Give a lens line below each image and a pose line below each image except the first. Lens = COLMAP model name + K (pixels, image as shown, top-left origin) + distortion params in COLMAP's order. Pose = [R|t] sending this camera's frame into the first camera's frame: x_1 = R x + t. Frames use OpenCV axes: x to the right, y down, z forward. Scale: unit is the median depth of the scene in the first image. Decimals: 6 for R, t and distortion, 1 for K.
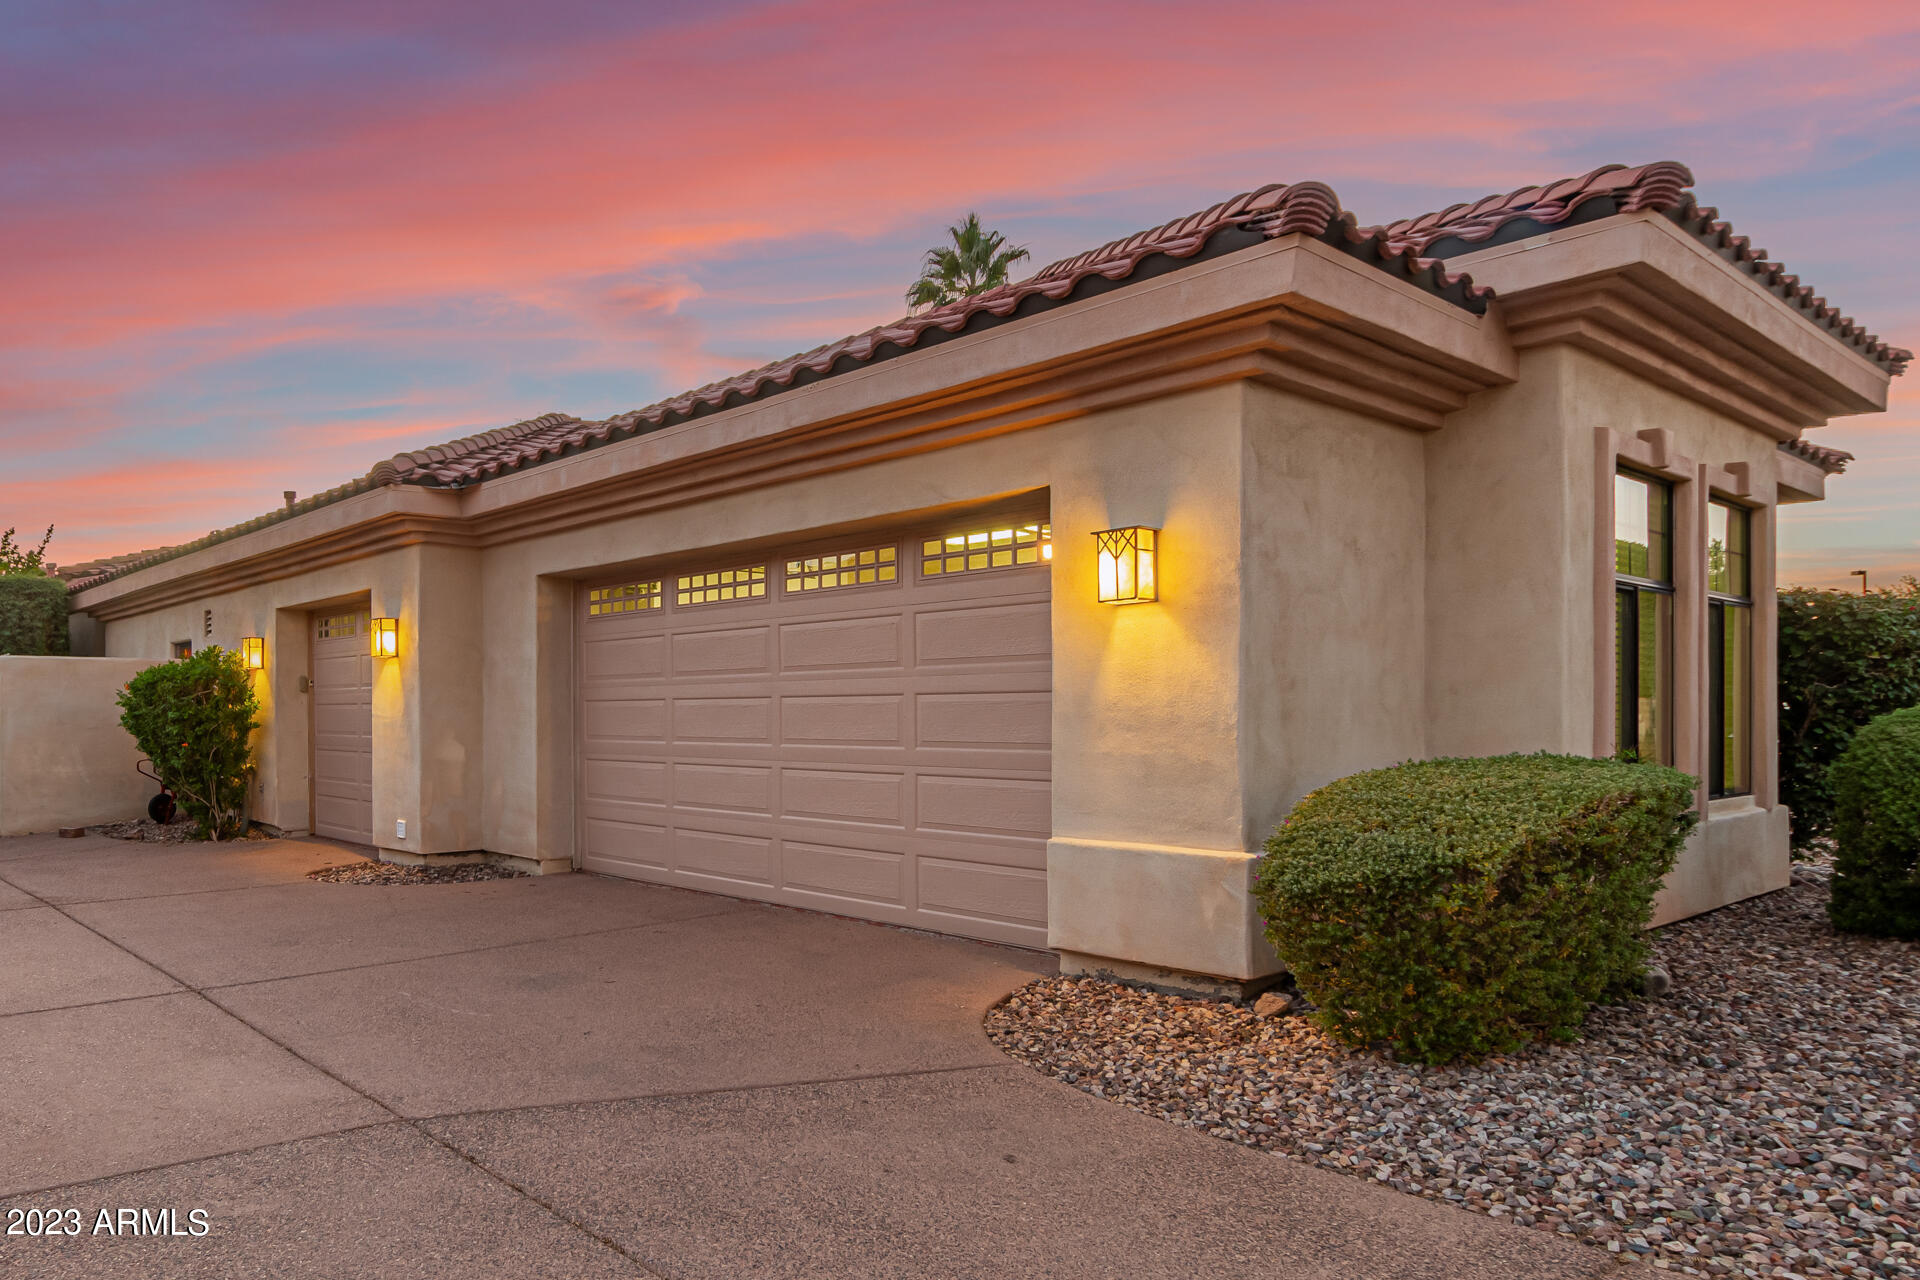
lens RADIAL K [[1236.1, 0, 960.0], [0, 1236.1, 640.0], [0, 0, 1]] dist [0.000007, -0.000265]
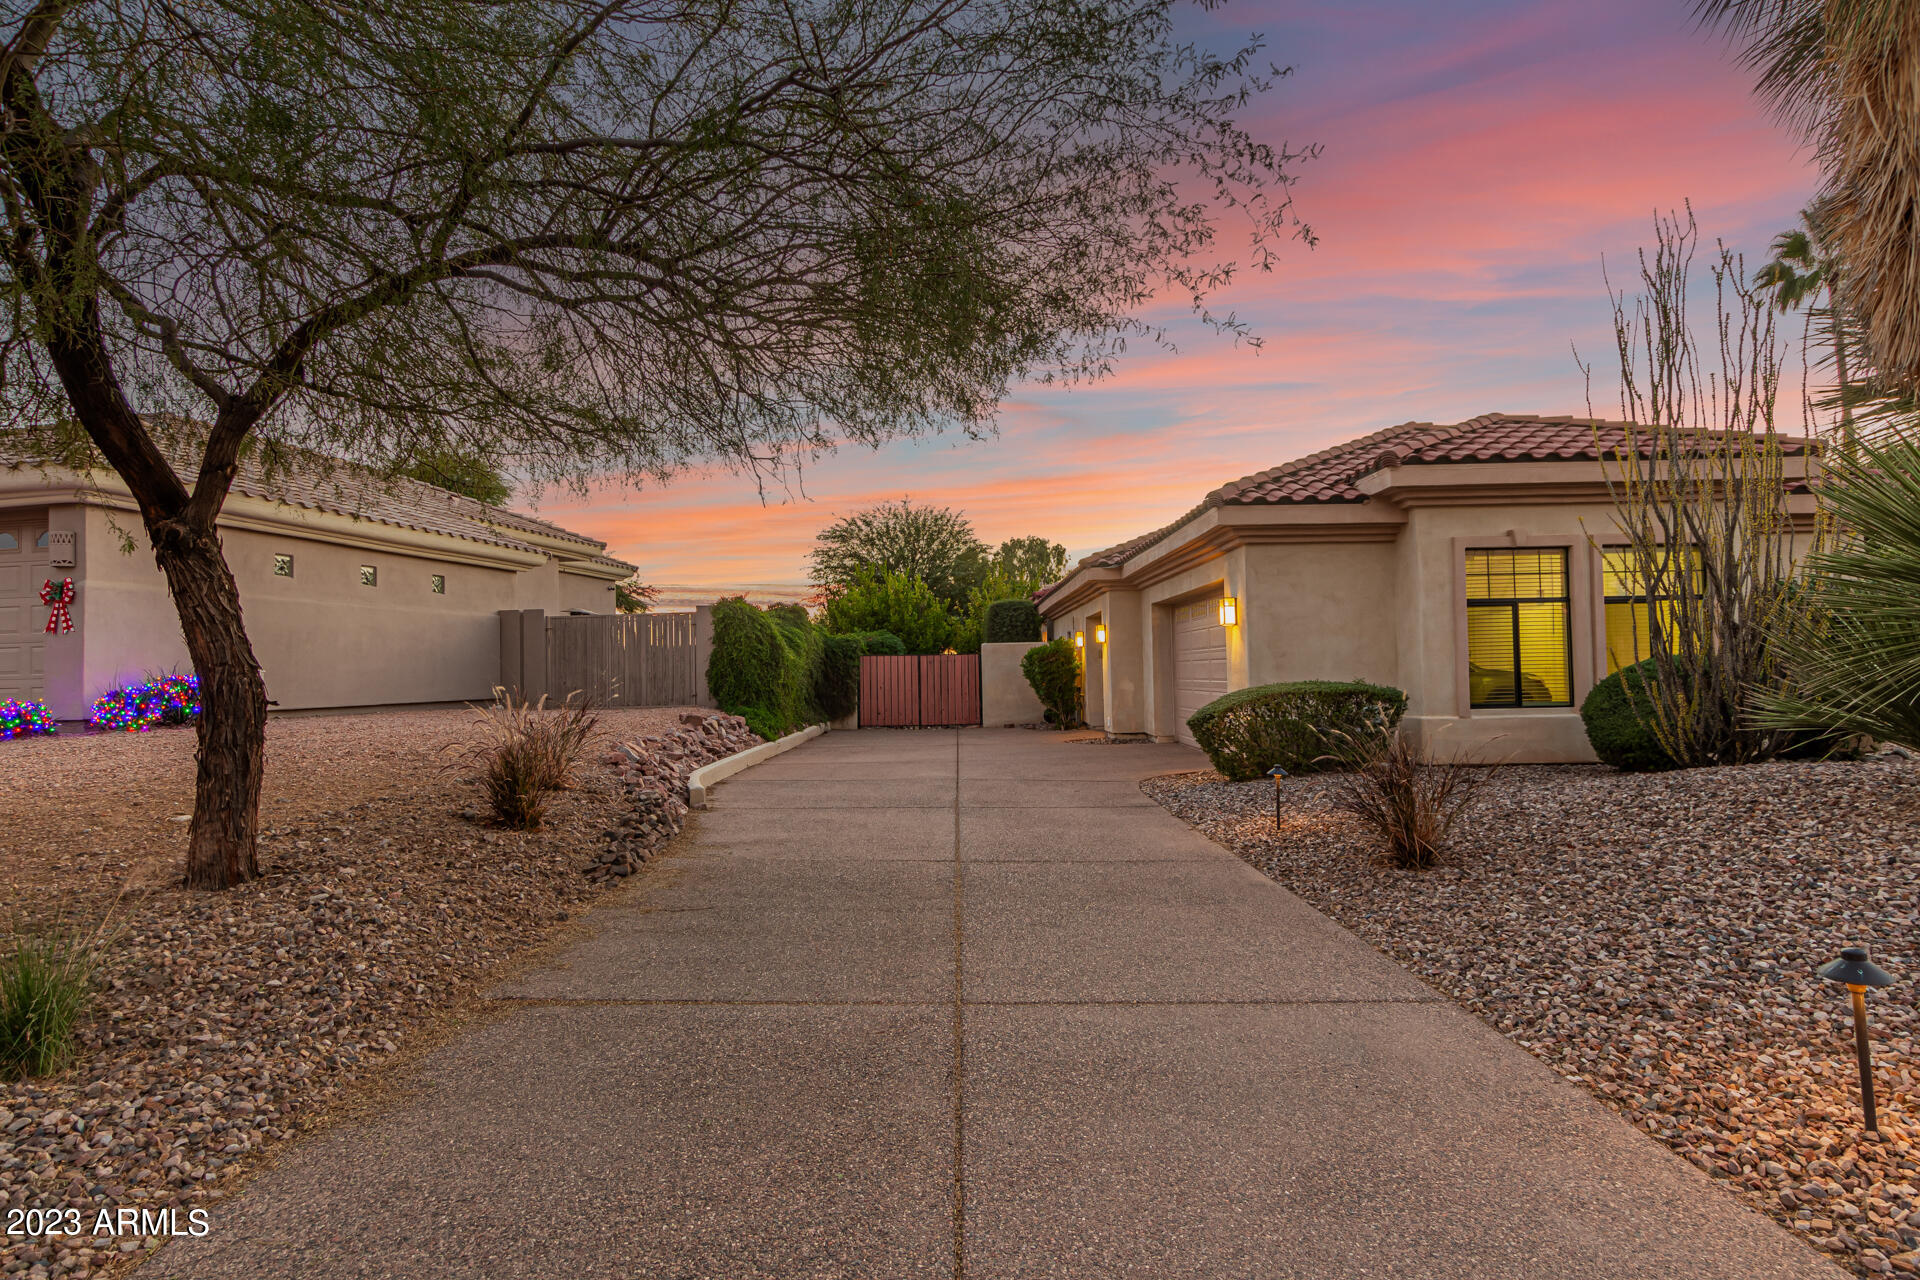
lens RADIAL K [[1063.0, 0, 960.0], [0, 1063.0, 640.0], [0, 0, 1]] dist [0.000035, -0.000003]
pose [[0.742423, -0.030504, -0.669236, 0.470054], [0.056331, 0.998268, 0.016990, -0.029348], [0.667559, -0.050312, 0.742855, -0.434383]]
